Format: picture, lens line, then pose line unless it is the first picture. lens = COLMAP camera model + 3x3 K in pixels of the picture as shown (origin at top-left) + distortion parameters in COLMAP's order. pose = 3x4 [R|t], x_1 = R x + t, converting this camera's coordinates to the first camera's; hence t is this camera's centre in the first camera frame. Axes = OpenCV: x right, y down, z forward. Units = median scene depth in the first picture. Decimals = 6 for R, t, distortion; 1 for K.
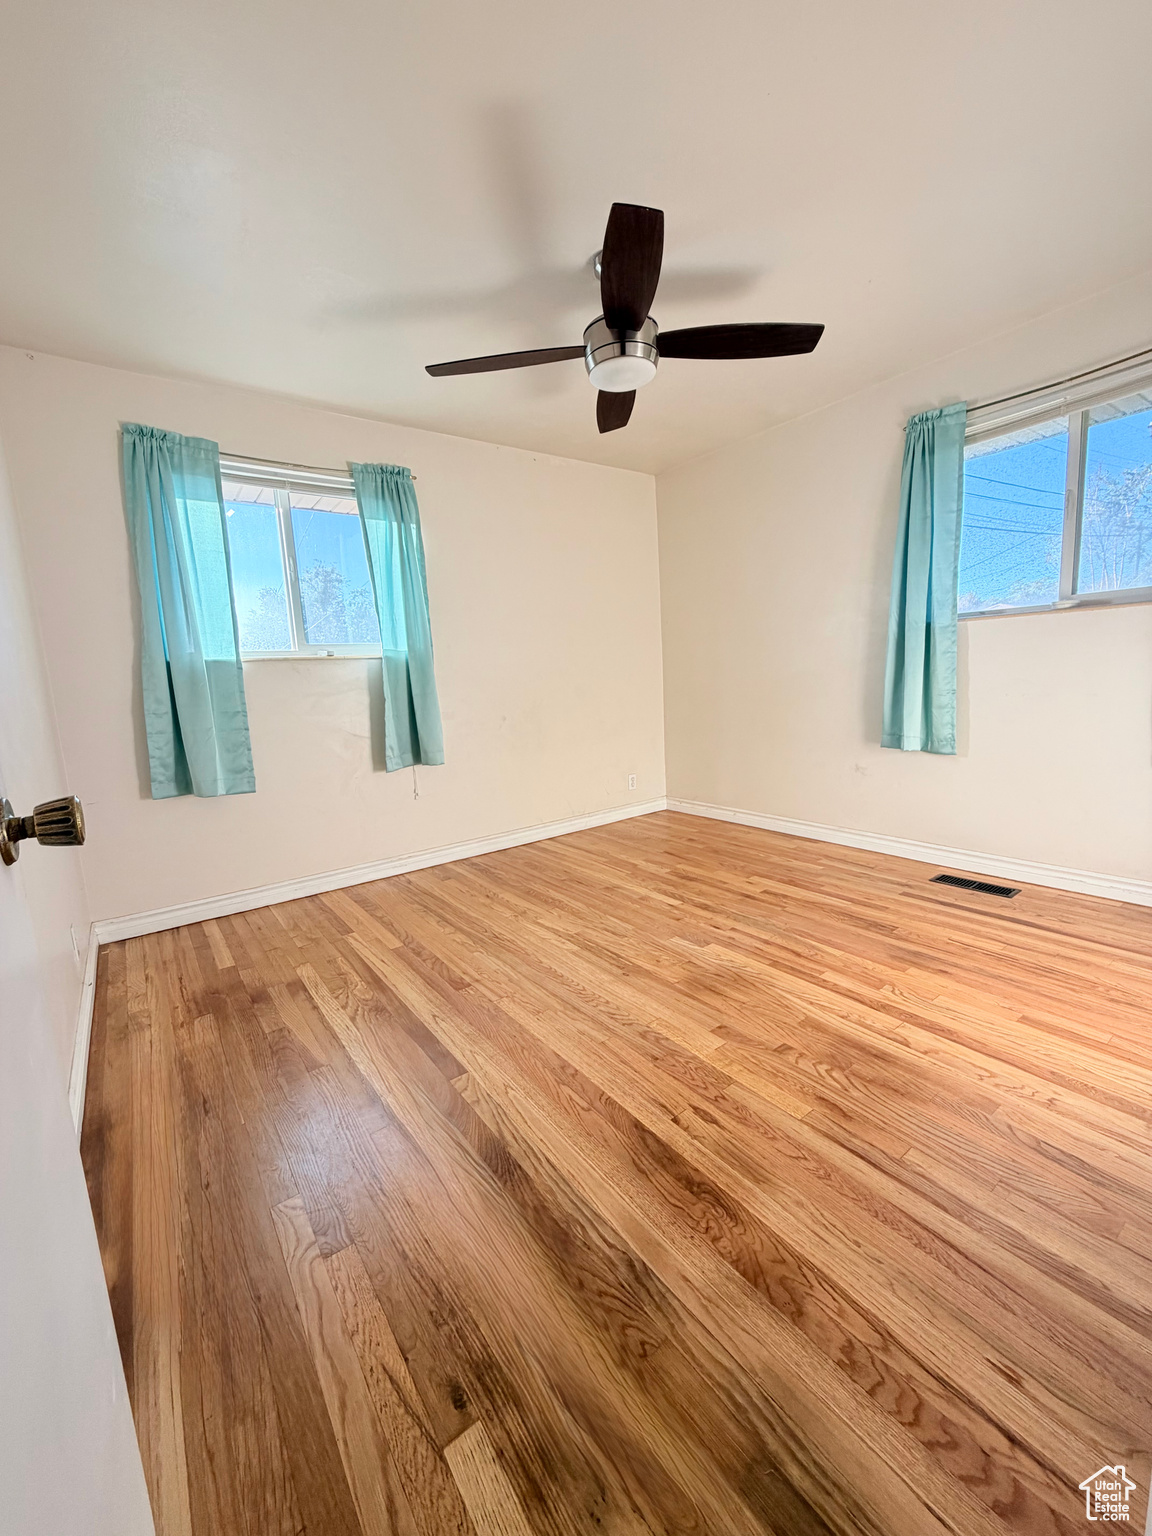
lens RADIAL K [[615.6, 0, 583.9], [0, 615.6, 765.8], [0, 0, 1]] dist [0.000293, 0.000725]
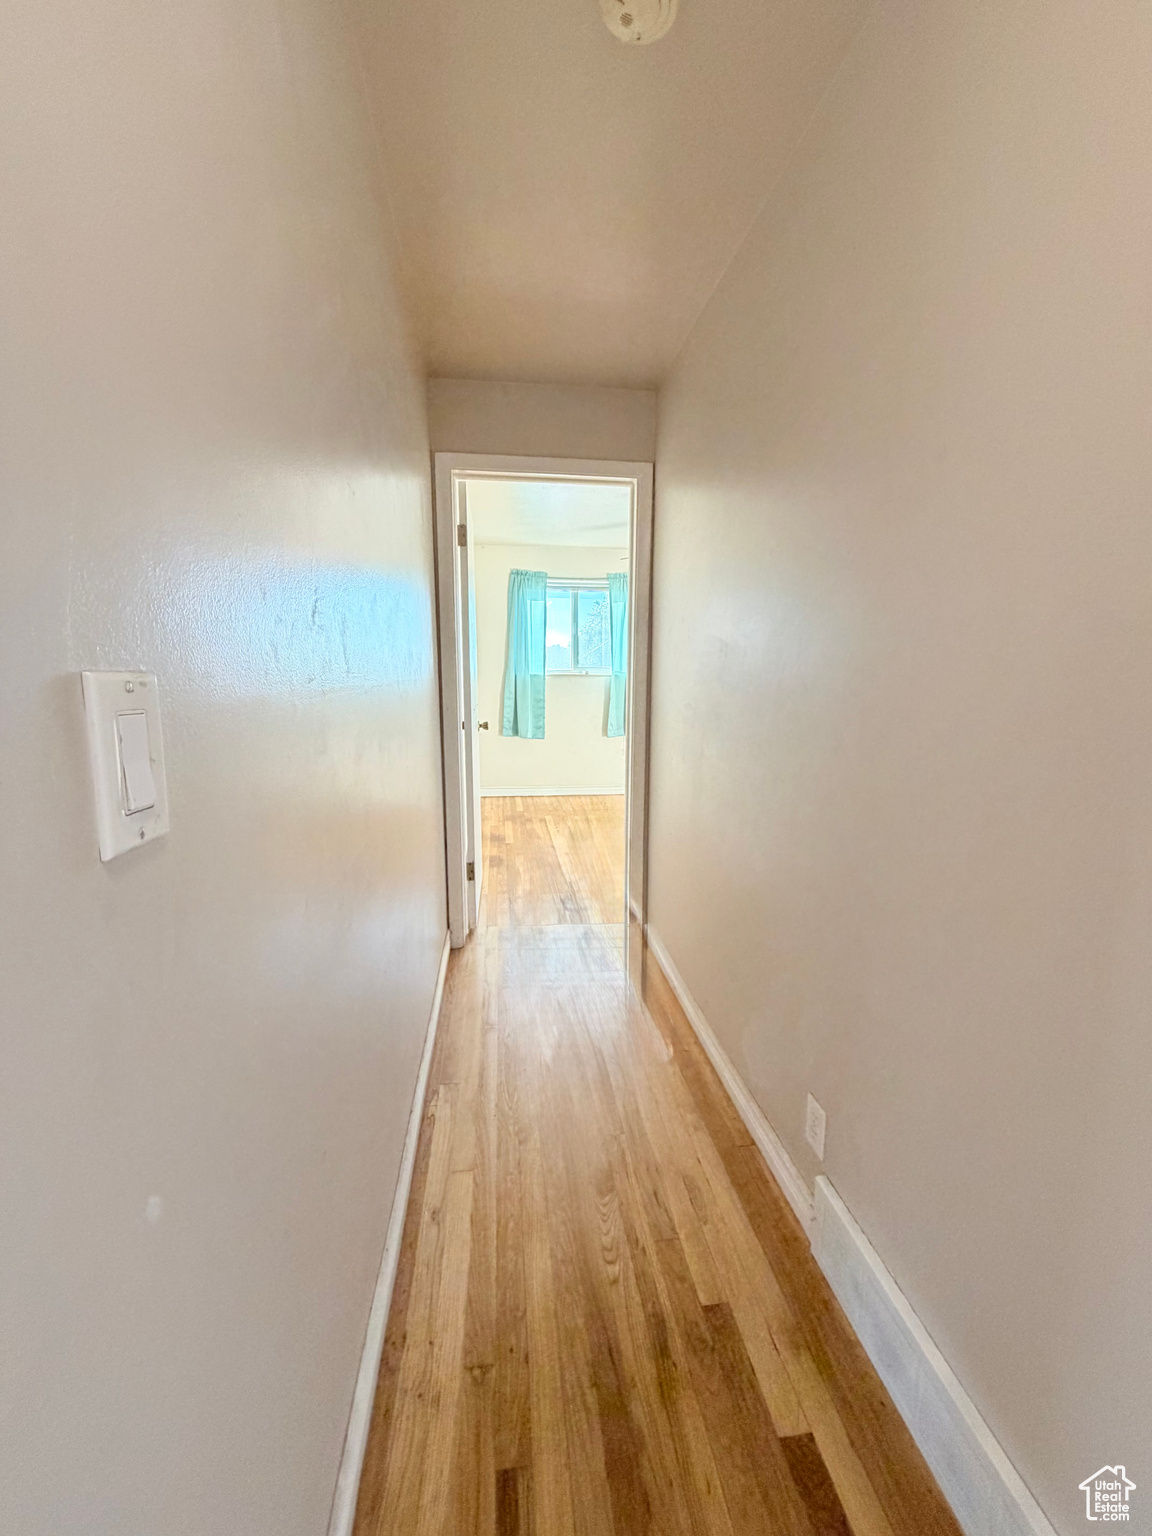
lens RADIAL K [[615.6, 0, 574.1], [0, 615.6, 768.5], [0, 0, 1]] dist [0.000293, 0.000725]
pose [[0.866082, 0.130907, -0.482458, 0.581366], [-0.122137, 0.991268, 0.049711, 0.026934], [0.484752, 0.015873, 0.874507, -0.778849]]
